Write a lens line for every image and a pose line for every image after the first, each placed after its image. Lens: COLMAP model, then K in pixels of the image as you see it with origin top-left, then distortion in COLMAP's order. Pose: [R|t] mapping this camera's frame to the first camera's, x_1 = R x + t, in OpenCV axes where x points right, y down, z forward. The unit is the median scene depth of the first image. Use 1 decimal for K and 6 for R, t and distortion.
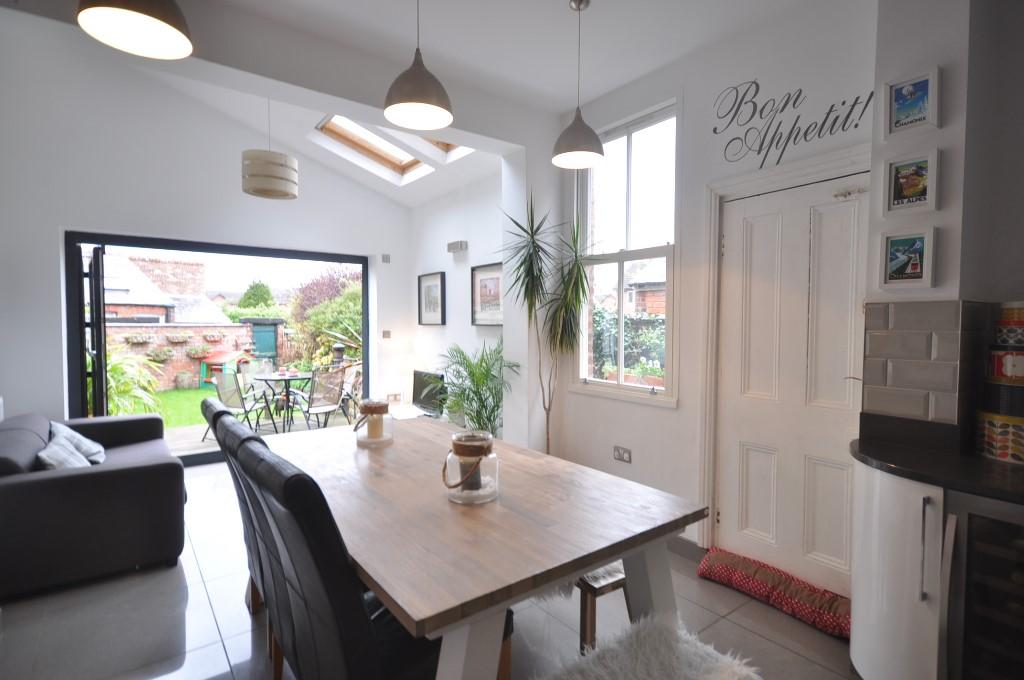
lens RADIAL K [[505.4, 0, 512.0], [0, 505.4, 340.0], [0, 0, 1]] dist [-0.001352, 0.000011]
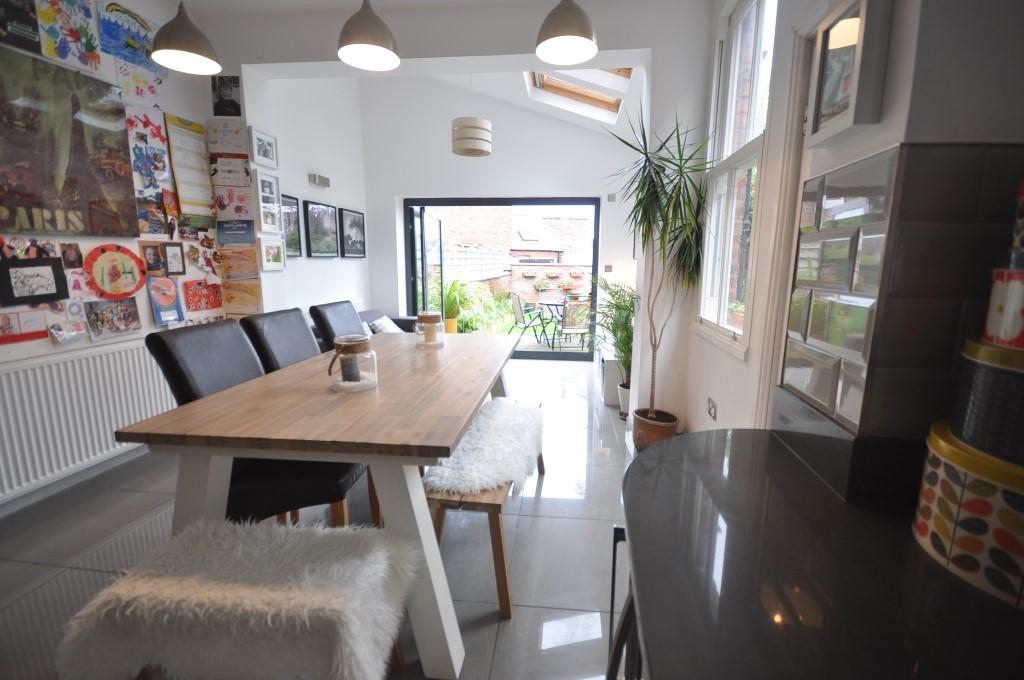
lens RADIAL K [[441.9, 0, 531.8], [0, 441.9, 345.0], [0, 0, 1]] dist [0.000832, -0.008099]
pose [[0.721353, 0.128874, -0.680471, 0.347808], [-0.032276, 0.987722, 0.152849, 0.012775], [0.691815, -0.088296, 0.716656, 0.192616]]
